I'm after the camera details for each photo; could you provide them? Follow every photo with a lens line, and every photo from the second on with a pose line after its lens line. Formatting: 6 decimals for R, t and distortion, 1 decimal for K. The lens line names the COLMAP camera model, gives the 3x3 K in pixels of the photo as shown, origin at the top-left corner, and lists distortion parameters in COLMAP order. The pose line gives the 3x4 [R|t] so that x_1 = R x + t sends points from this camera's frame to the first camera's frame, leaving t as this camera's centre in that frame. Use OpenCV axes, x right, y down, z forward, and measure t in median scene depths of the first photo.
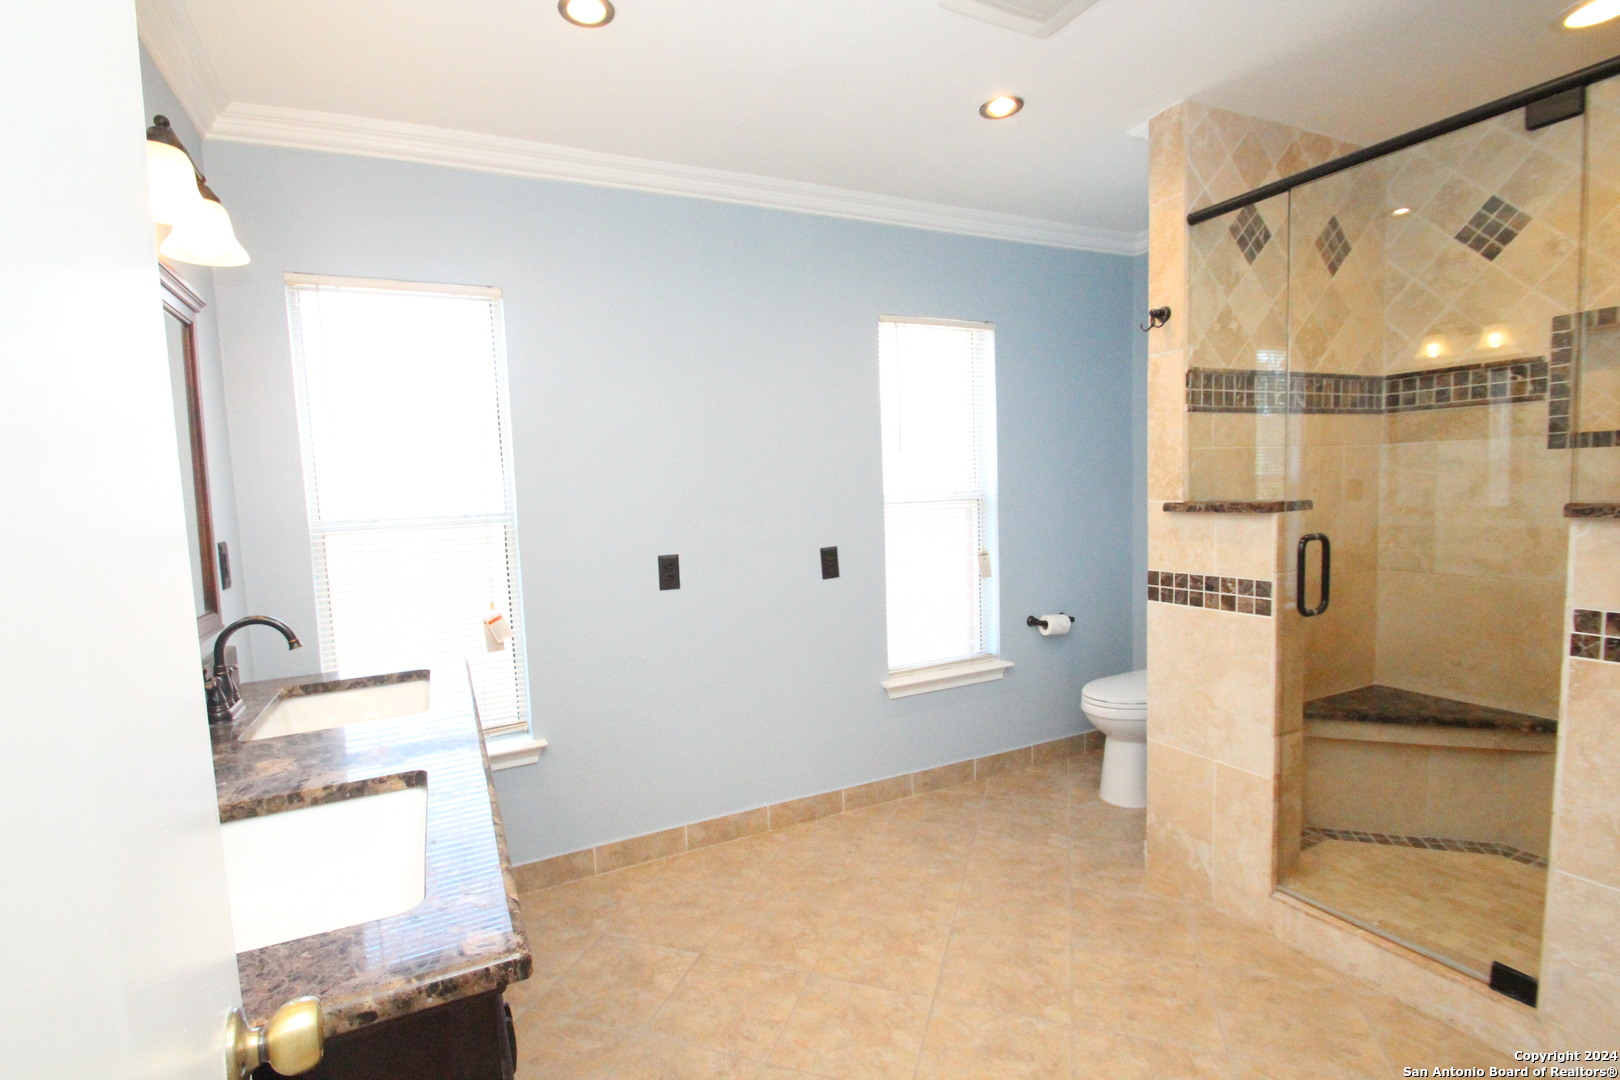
lens RADIAL K [[751.9, 0, 783.9], [0, 751.9, 549.6], [0, 0, 1]] dist [0.008972, -0.013702]
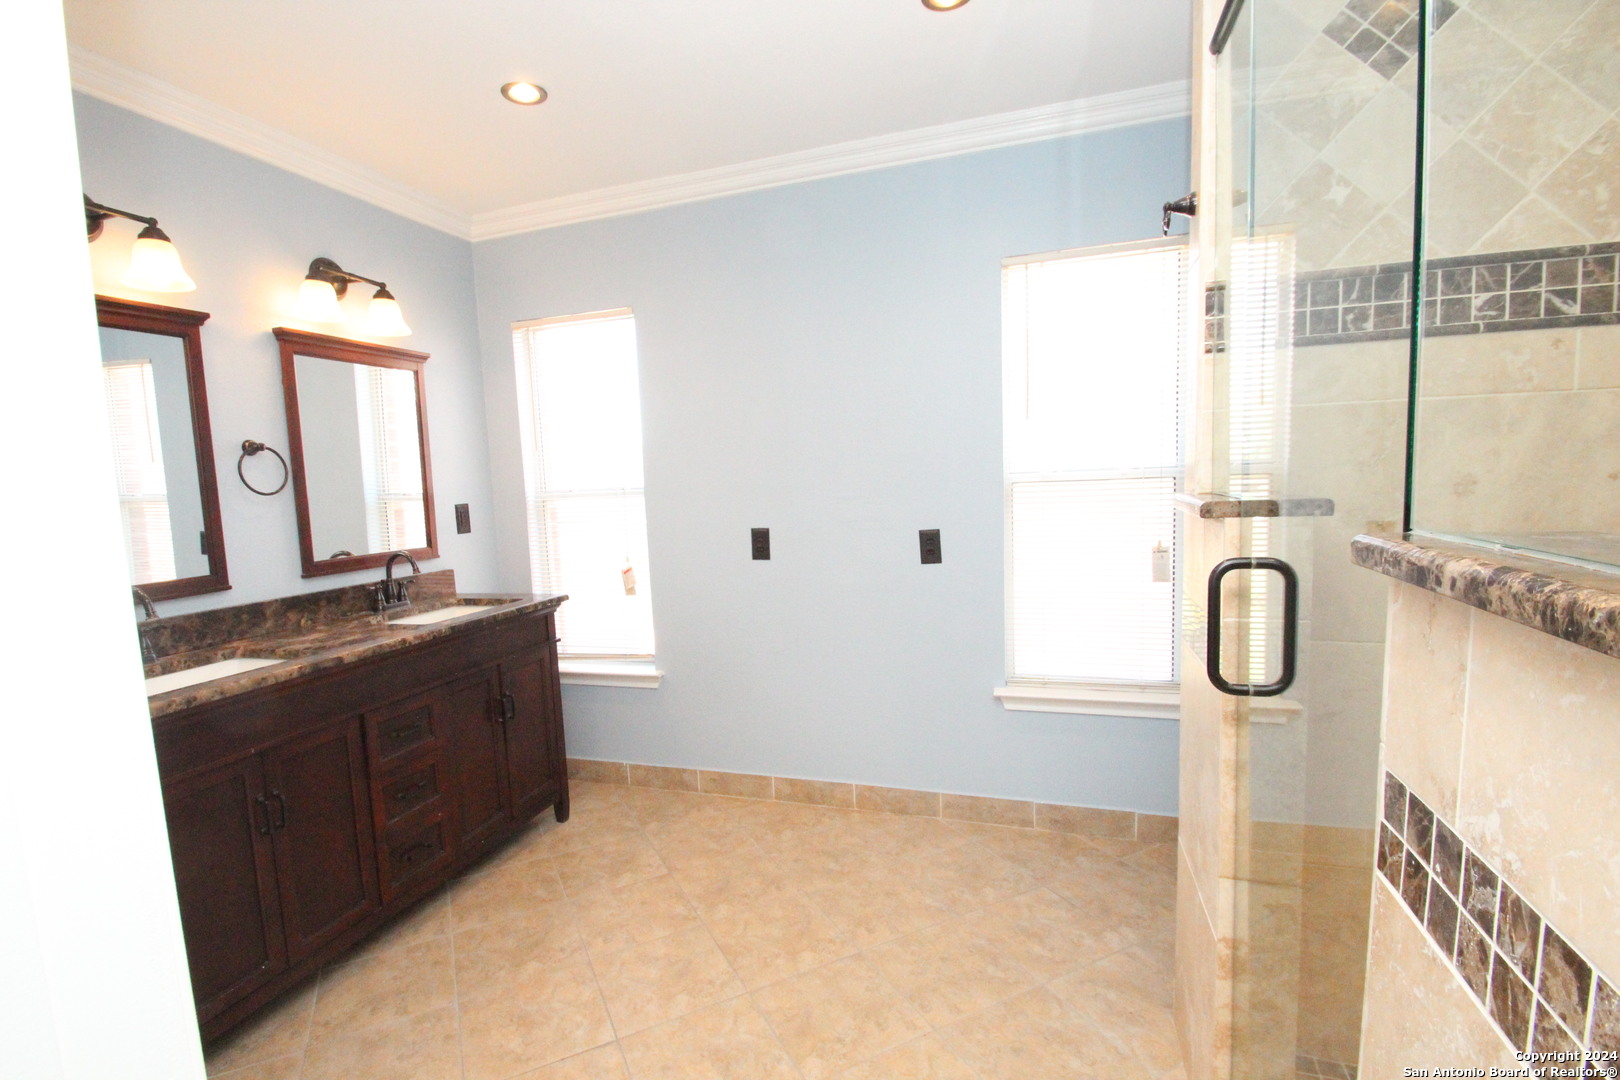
lens RADIAL K [[751.9, 0, 801.3], [0, 751.9, 550.9], [0, 0, 1]] dist [0.008972, -0.013702]
pose [[0.723168, 0.079869, -0.686039, 0.639898], [-0.044722, 0.996622, 0.068884, -0.037654], [0.689223, -0.019134, 0.724297, 0.250905]]
